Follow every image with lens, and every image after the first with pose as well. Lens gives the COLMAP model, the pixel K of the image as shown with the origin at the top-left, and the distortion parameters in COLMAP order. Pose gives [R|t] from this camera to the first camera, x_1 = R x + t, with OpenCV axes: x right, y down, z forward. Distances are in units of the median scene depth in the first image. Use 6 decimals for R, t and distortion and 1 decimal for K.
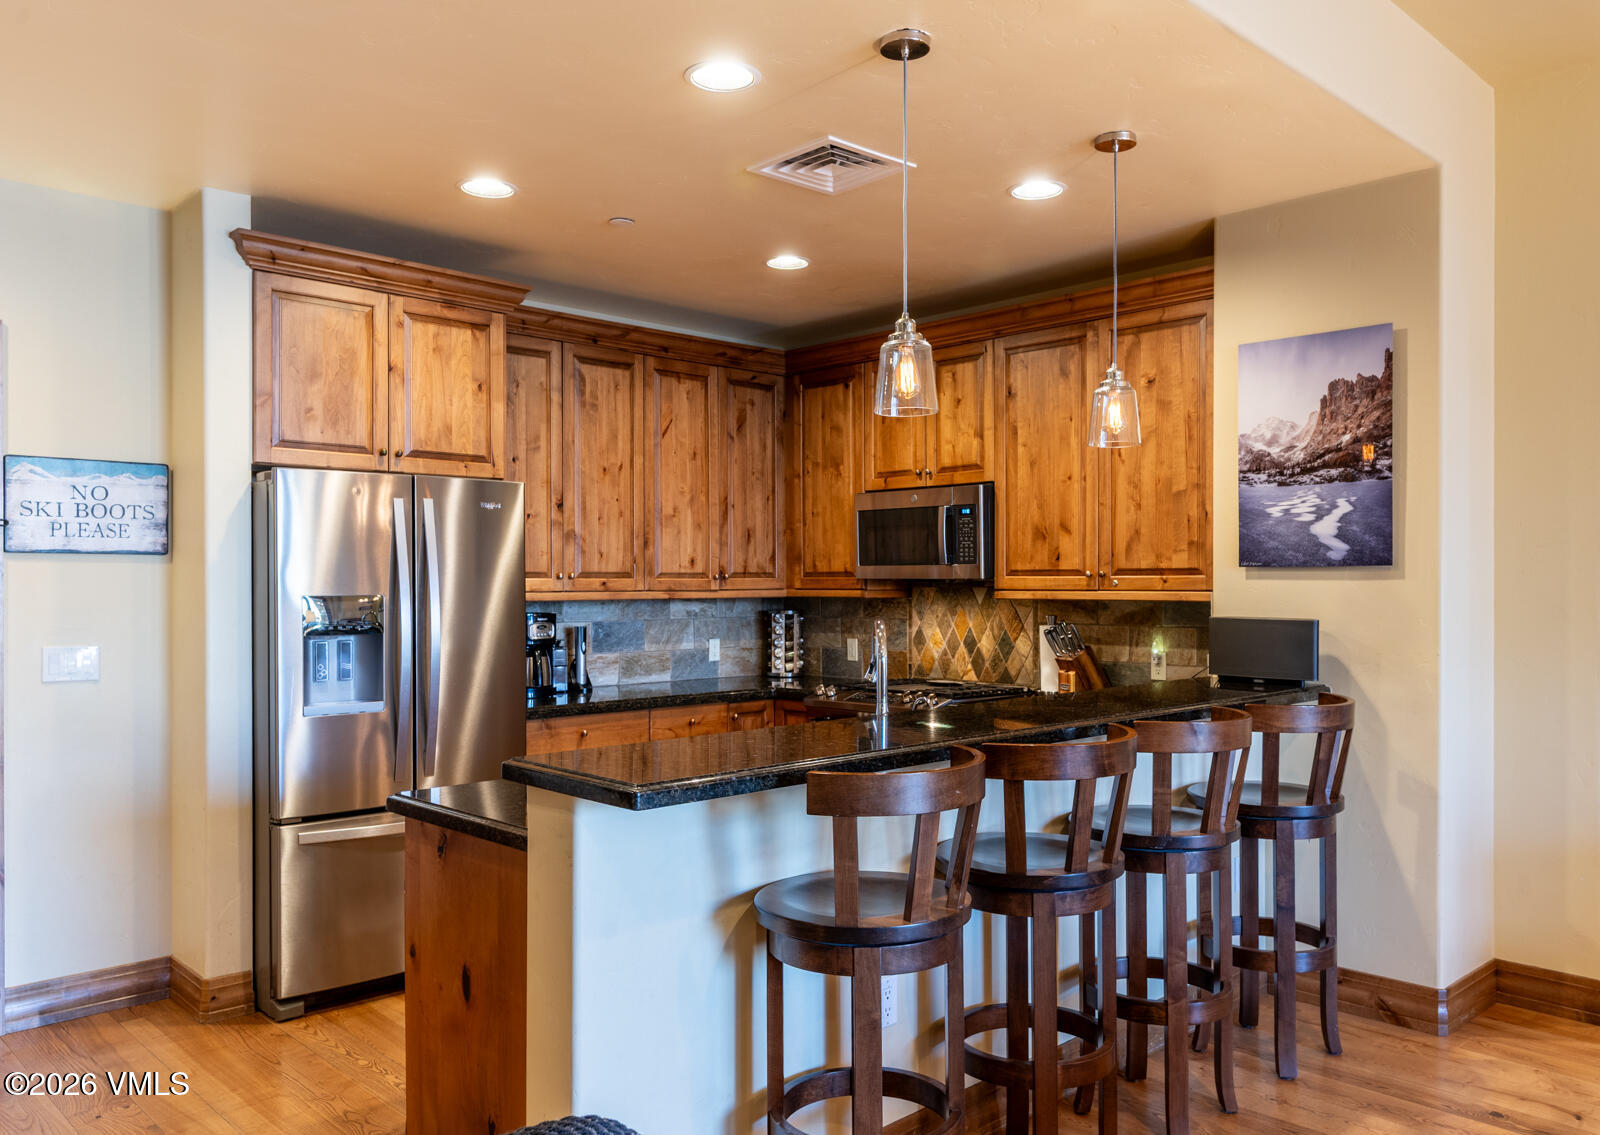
lens RADIAL K [[1219.4, 0, 800.2], [0, 1219.4, 574.8], [0, 0, 1]] dist [0.026843, -0.001733]
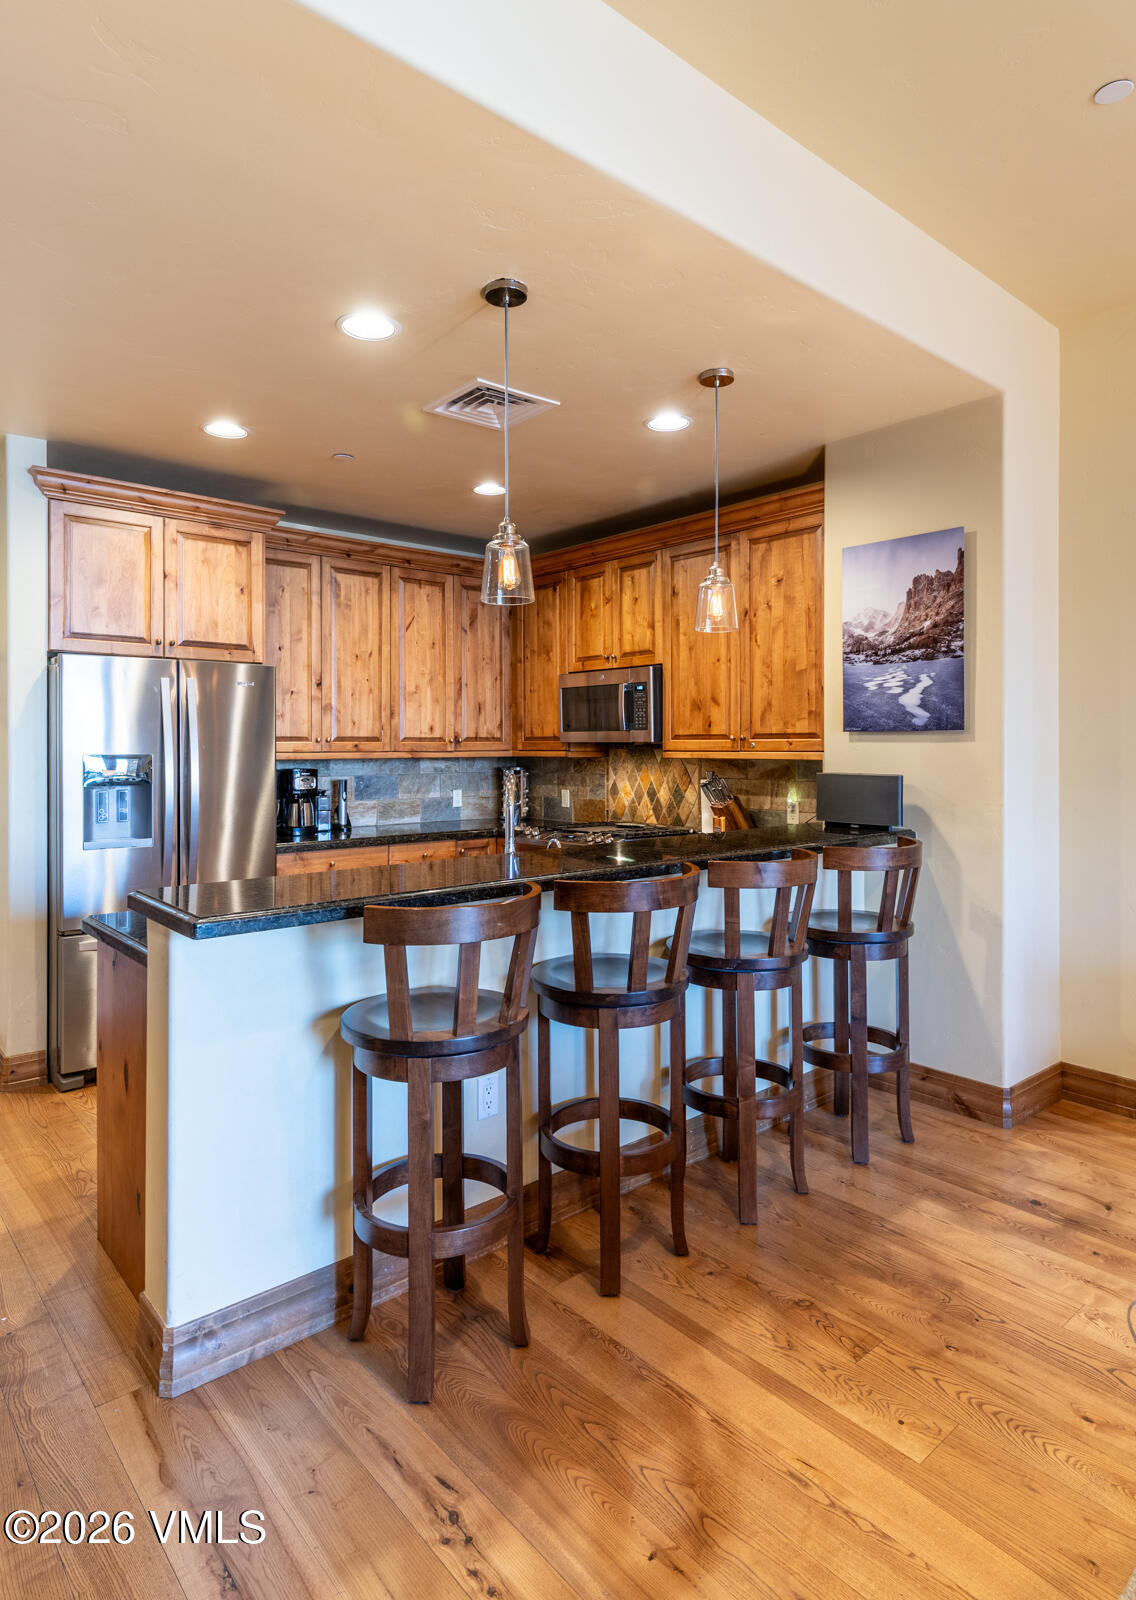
lens RADIAL K [[914.1, 0, 548.7], [0, 914.1, 737.6], [0, 0, 1]] dist [0.031959, -0.000734]
pose [[0.997861, -0.000585, -0.065371, 0.132227], [0.000375, 0.999995, -0.003215, 0.002332], [0.065372, 0.003184, 0.997856, 0.078738]]
